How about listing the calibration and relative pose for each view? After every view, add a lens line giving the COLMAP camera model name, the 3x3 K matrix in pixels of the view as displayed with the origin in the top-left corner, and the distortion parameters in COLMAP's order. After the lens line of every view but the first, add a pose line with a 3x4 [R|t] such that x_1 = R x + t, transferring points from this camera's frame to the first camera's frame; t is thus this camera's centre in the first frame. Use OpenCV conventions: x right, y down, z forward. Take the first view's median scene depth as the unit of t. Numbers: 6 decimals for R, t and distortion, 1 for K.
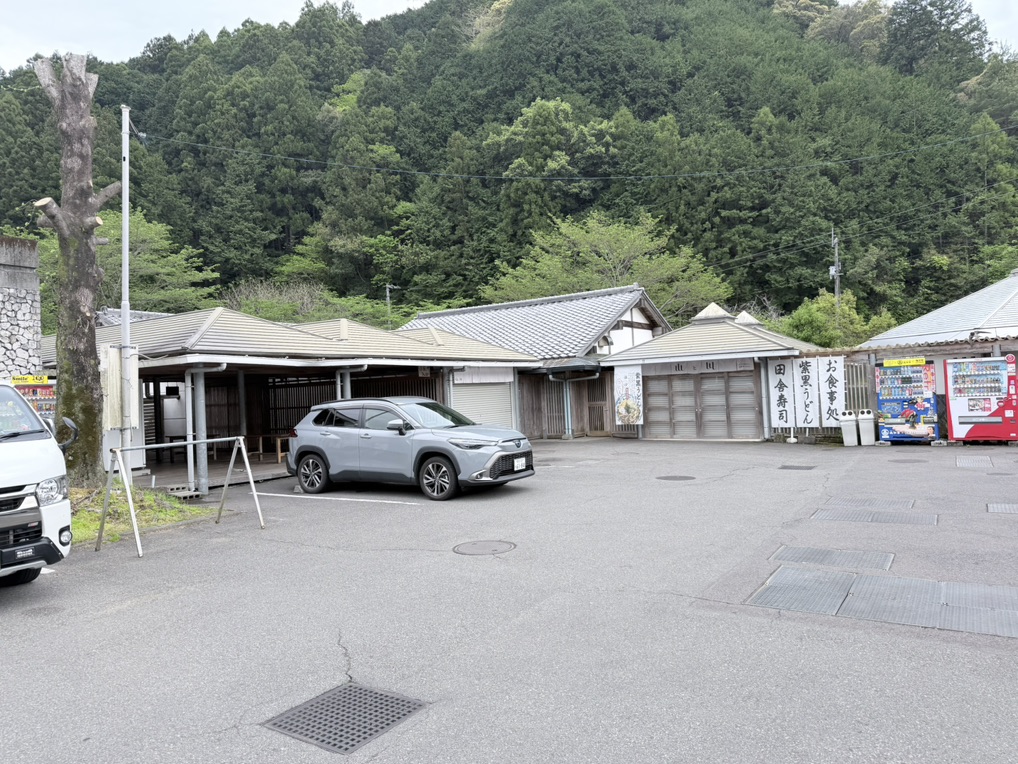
lens RADIAL K [[719.9, 0, 509.0], [0, 719.9, 382.0], [0, 0, 1]] dist [0.008974, -0.006034]
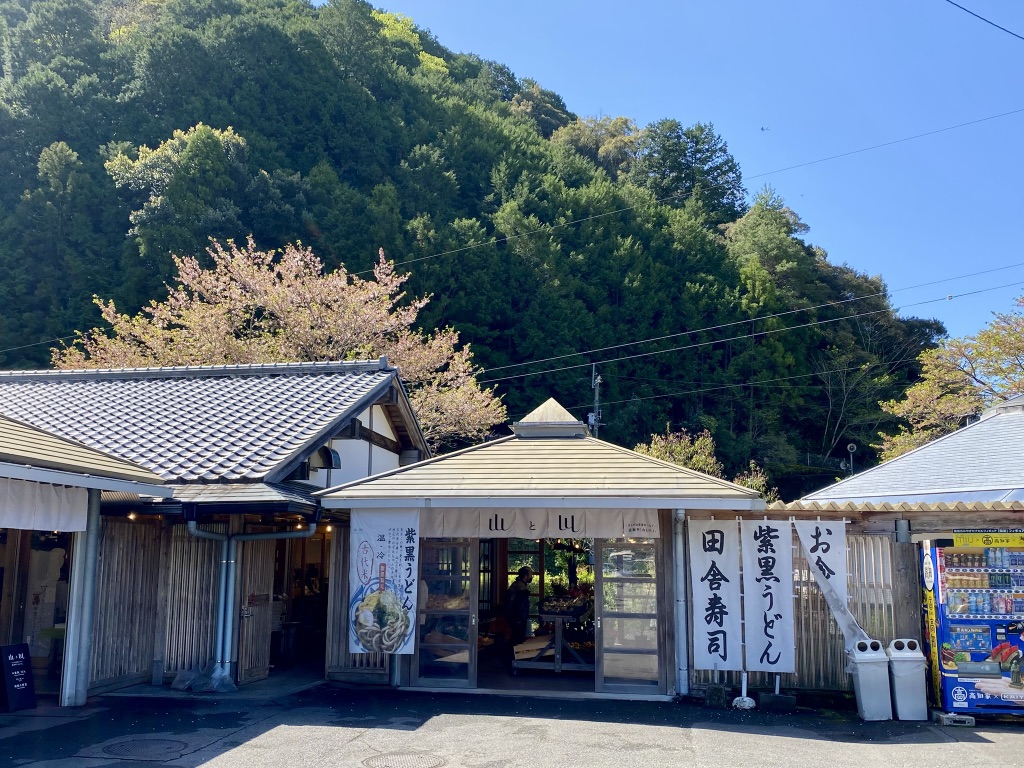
lens RADIAL K [[924.2, 0, 508.9], [0, 924.2, 421.5], [0, 0, 1]] dist [0.096058, -0.192031]
pose [[0.918367, 0.111132, 0.379805, 0.005206], [-0.054853, 0.986242, -0.155942, 0.002152], [-0.391910, 0.122379, 0.911828, 0.147049]]
